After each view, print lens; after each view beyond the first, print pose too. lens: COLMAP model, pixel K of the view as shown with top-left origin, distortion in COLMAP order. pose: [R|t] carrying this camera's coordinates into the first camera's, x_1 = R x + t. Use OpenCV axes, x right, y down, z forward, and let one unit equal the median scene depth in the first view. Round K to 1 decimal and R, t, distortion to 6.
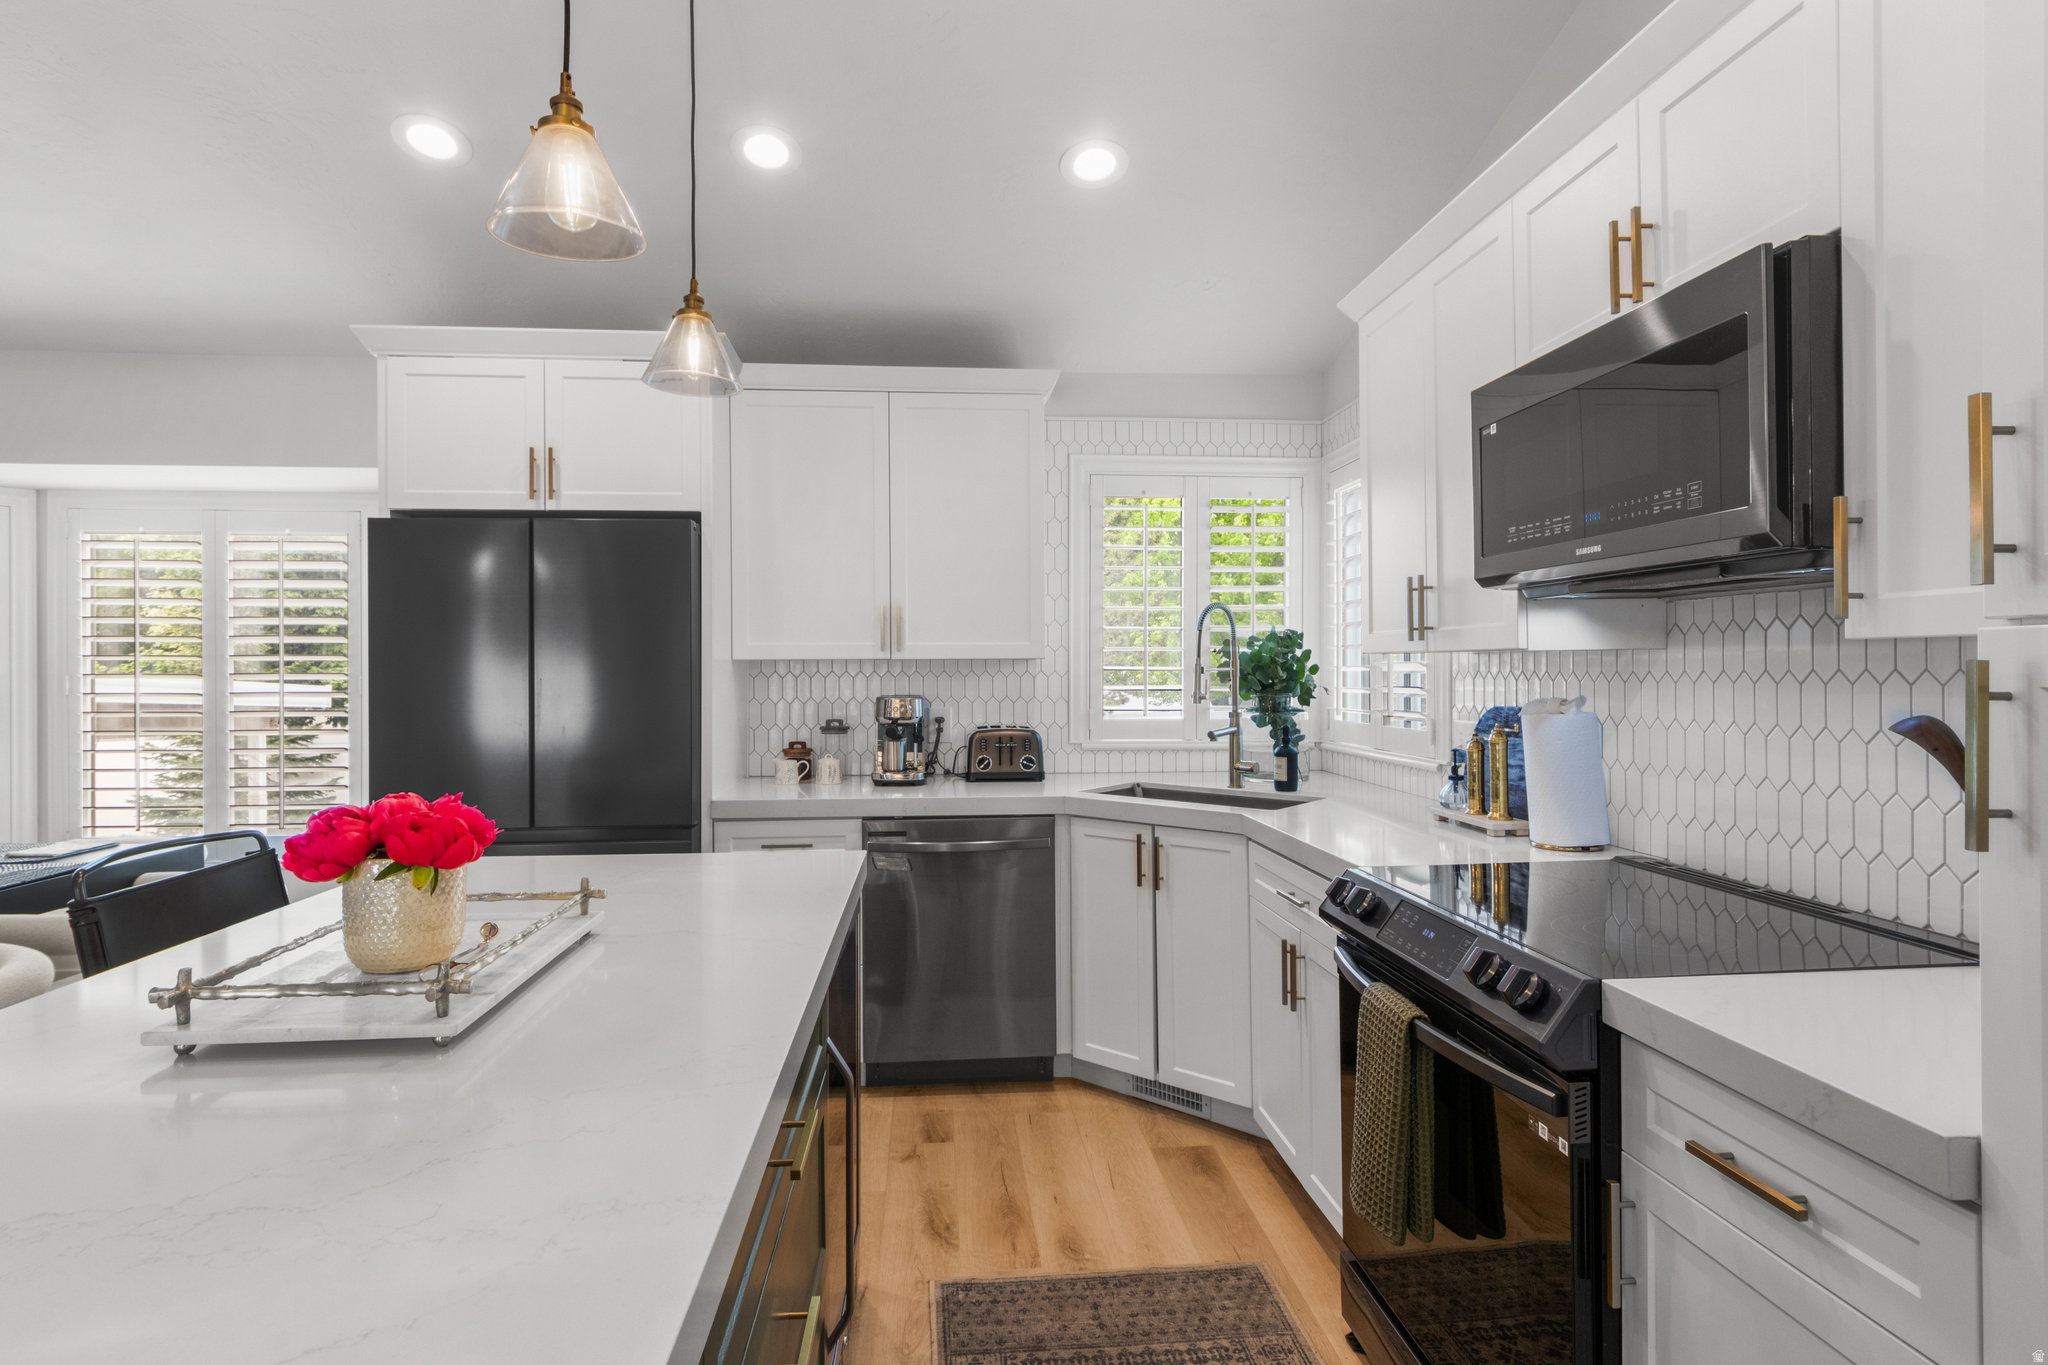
lens RADIAL K [[1030.7, 0, 1015.0], [0, 1030.7, 666.6], [0, 0, 1]] dist [-0.005438, -0.009160]
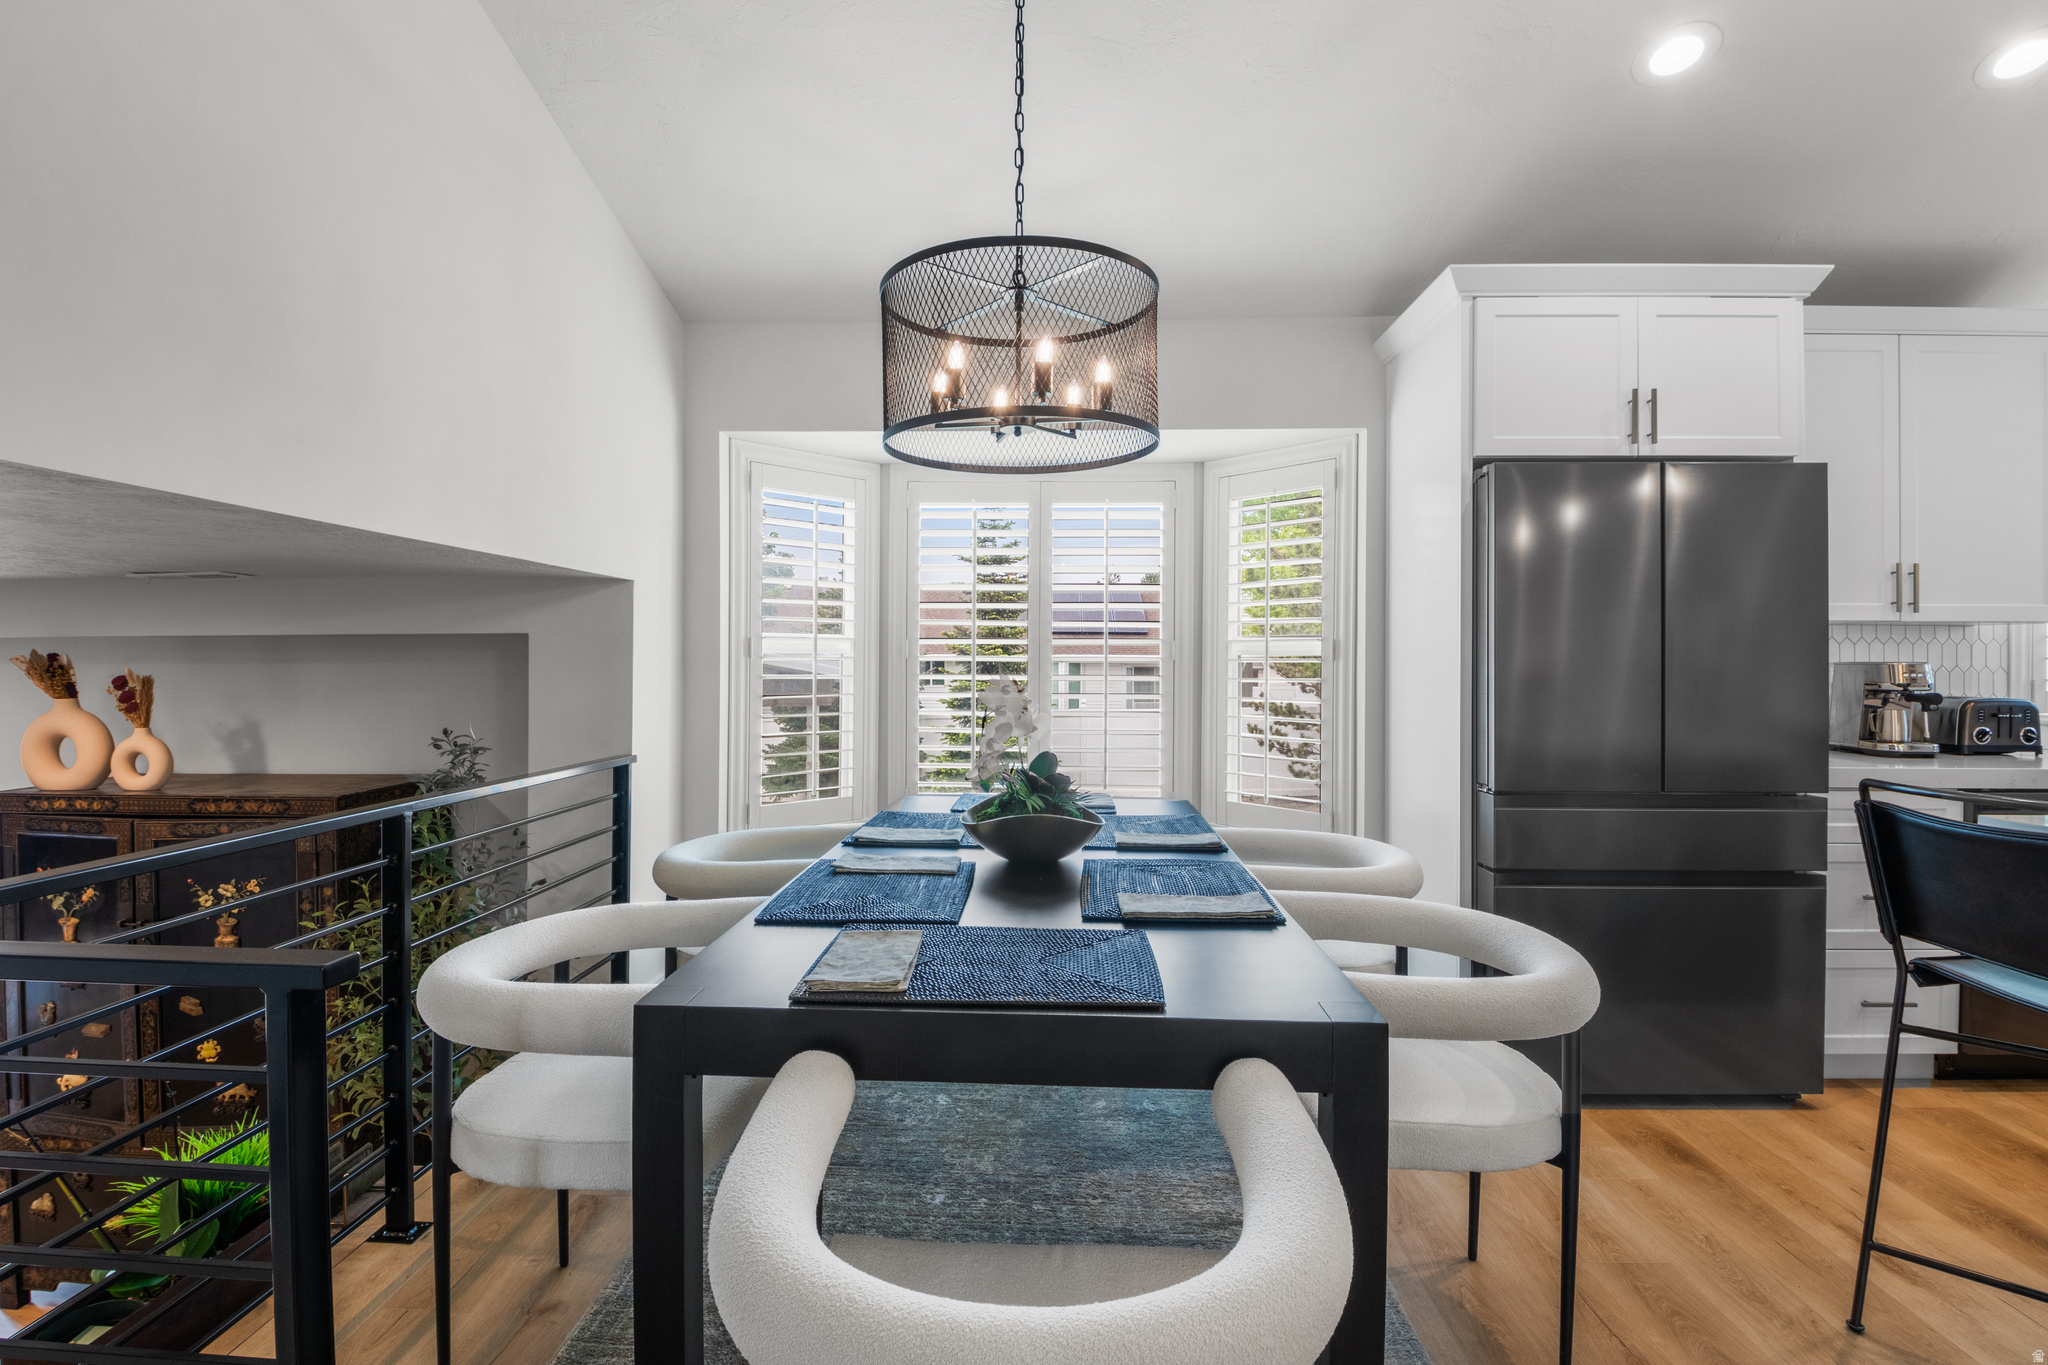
lens RADIAL K [[984.5, 0, 1018.7], [0, 984.5, 671.9], [0, 0, 1]] dist [-0.017217, -0.000134]
pose [[0.994183, 0.008305, -0.107382, -0.813759], [-0.007627, 0.999948, 0.006730, 0.038608], [0.107432, -0.005872, 0.994195, 0.045925]]
